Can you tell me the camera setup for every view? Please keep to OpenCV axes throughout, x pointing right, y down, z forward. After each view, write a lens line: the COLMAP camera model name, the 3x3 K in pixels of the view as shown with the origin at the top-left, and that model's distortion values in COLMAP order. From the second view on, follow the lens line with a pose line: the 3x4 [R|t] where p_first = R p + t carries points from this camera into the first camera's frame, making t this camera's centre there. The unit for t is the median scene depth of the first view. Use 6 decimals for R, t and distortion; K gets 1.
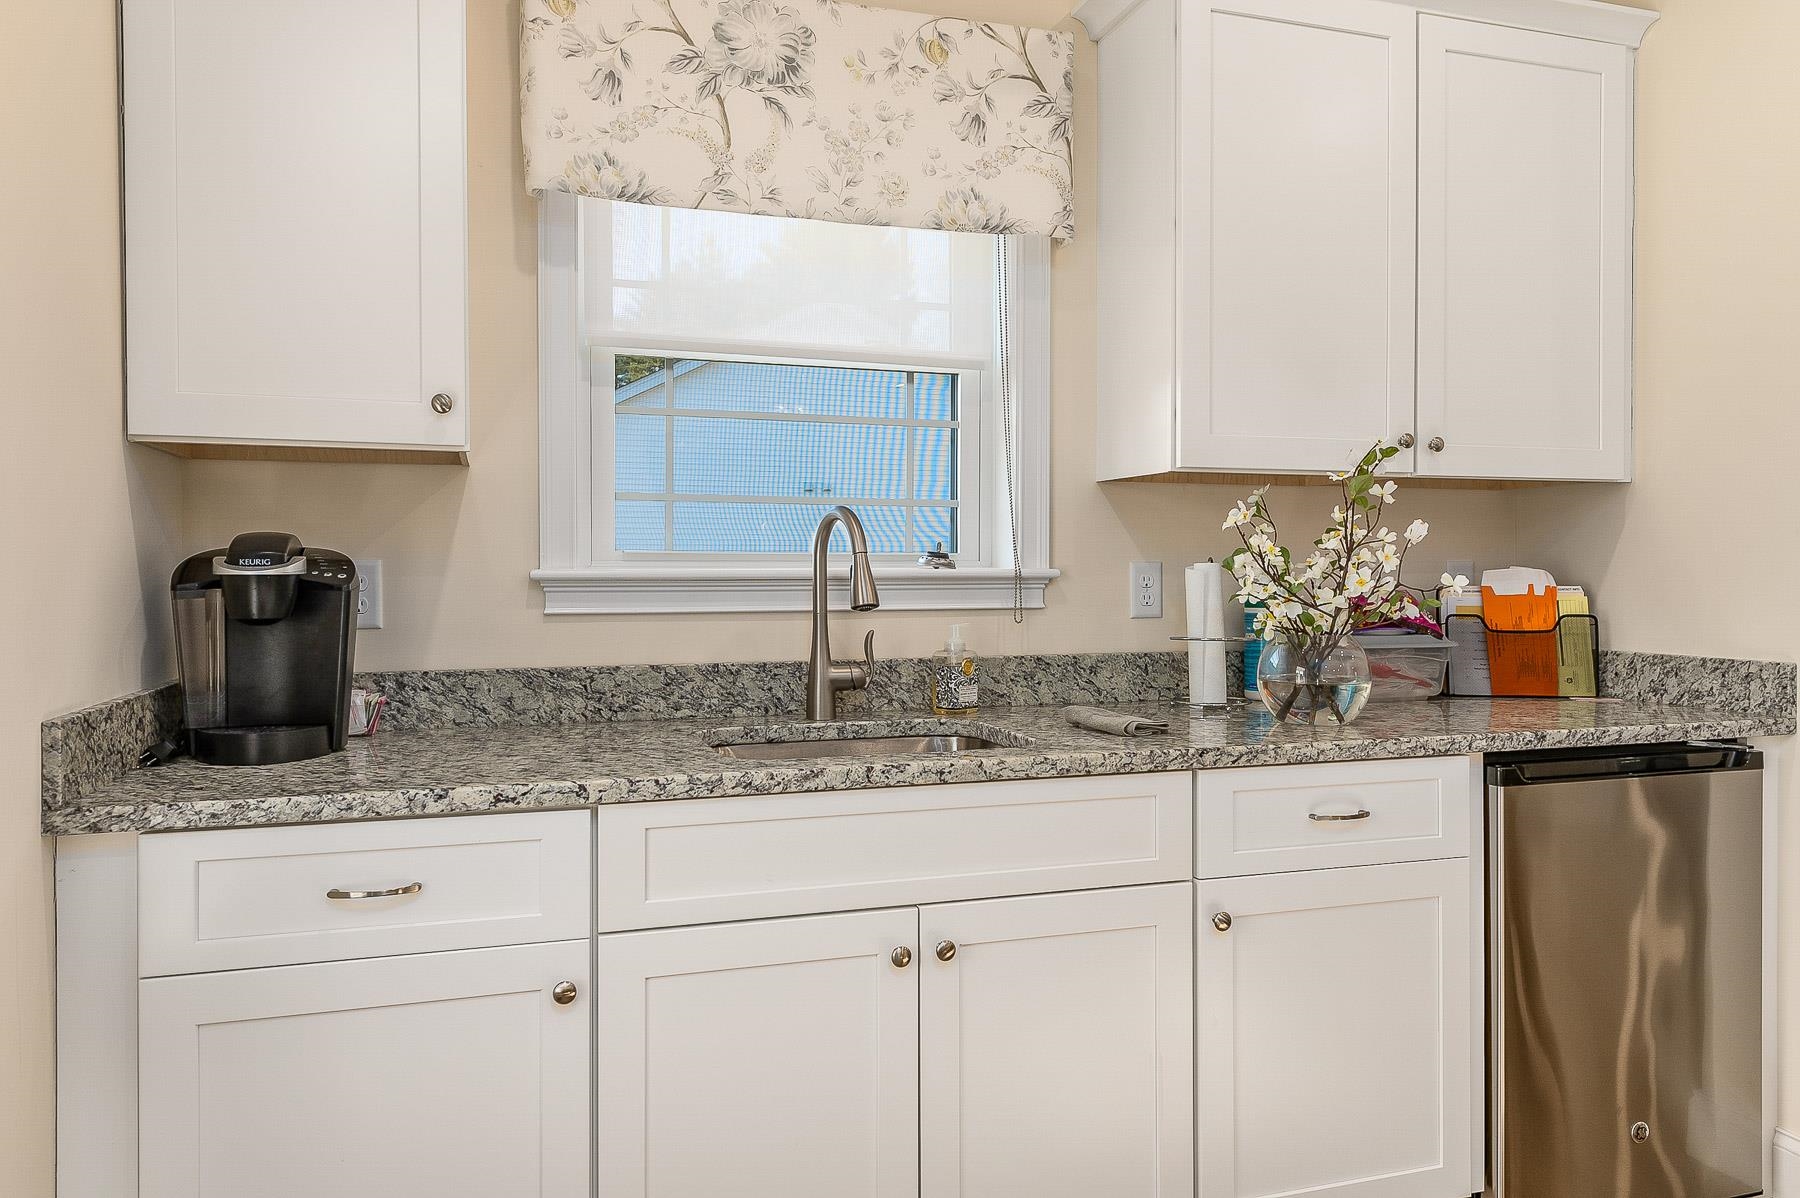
lens RADIAL K [[1216.2, 0, 897.5], [0, 1216.2, 595.7], [0, 0, 1]] dist [0.030246, -0.007969]
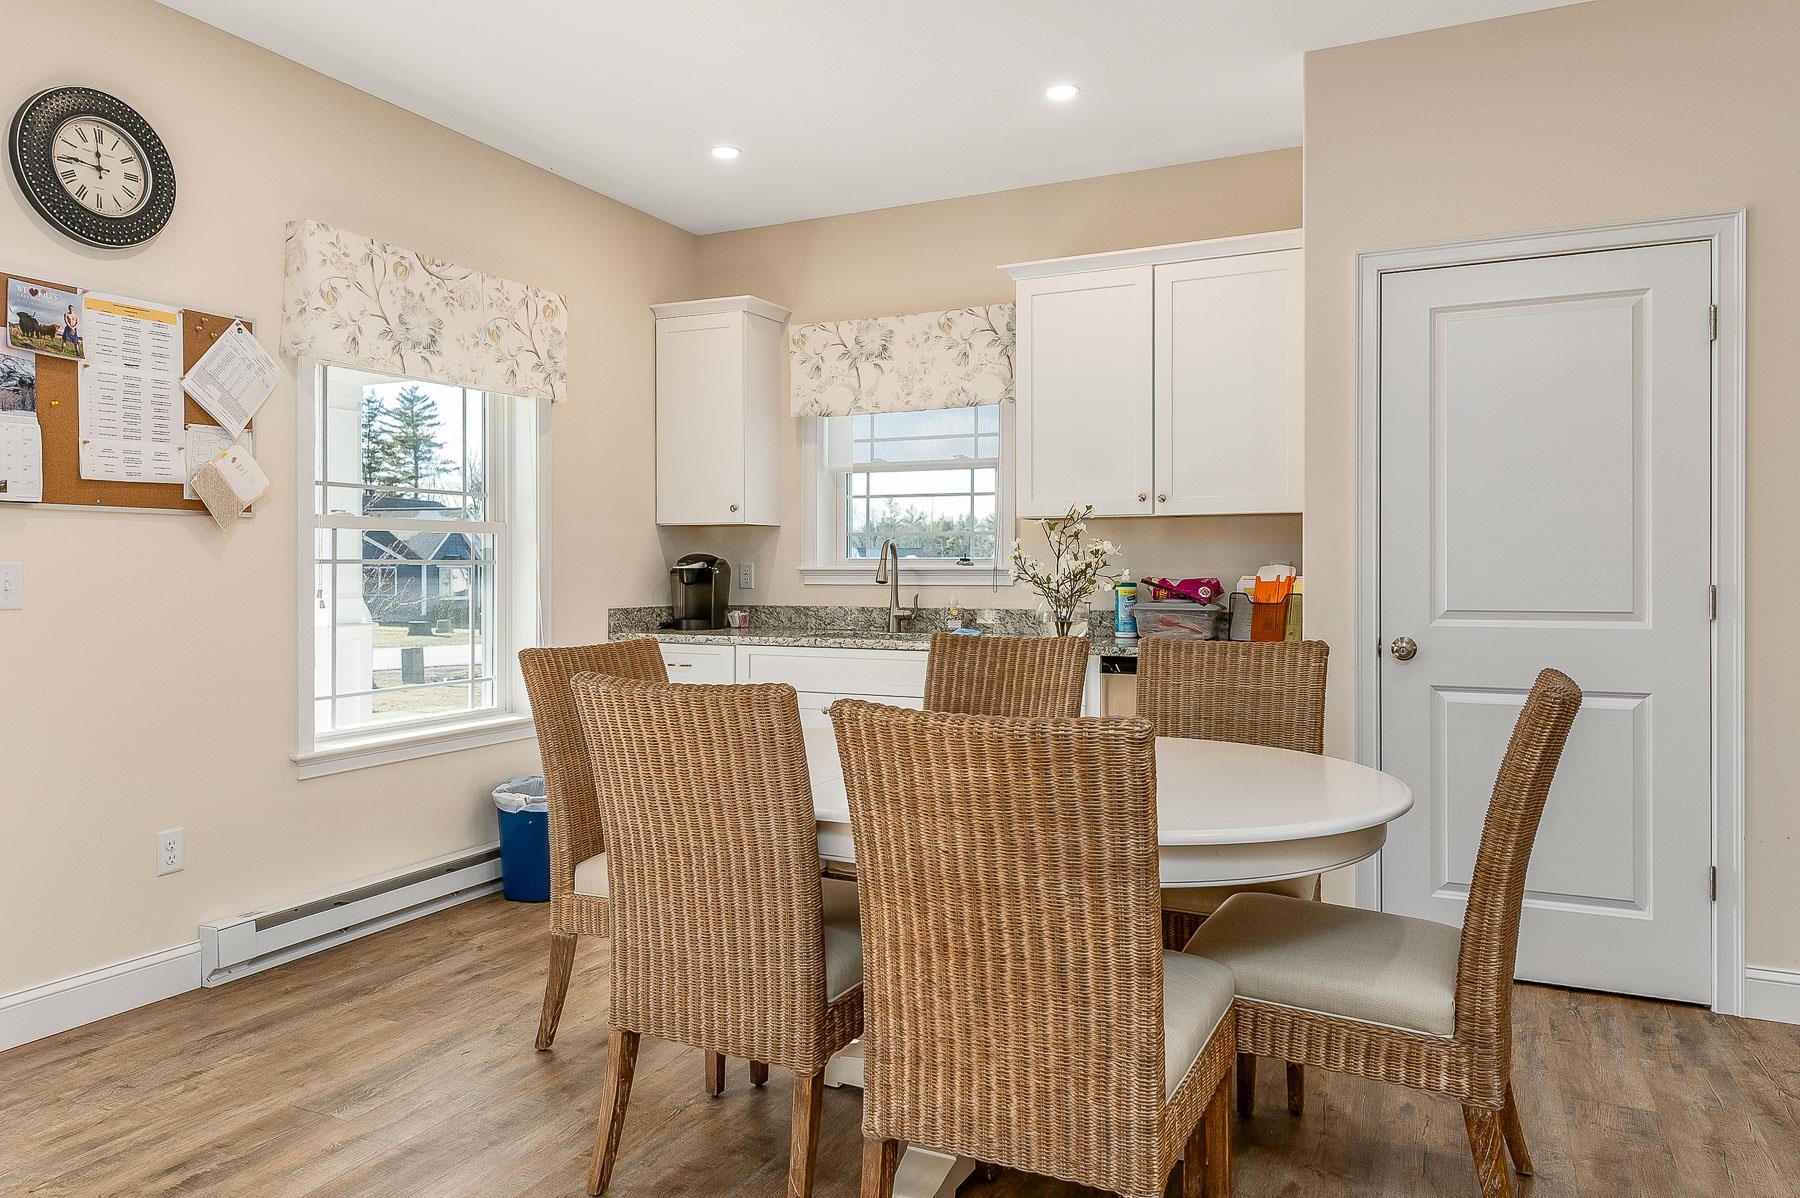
lens RADIAL K [[1216.2, 0, 901.9], [0, 1216.2, 592.1], [0, 0, 1]] dist [0.030246, -0.007969]
pose [[0.726747, 0.014984, -0.686742, 1.511206], [-0.012718, 0.999884, 0.008357, 0.007150], [0.686788, 0.002660, 0.726853, -0.641003]]
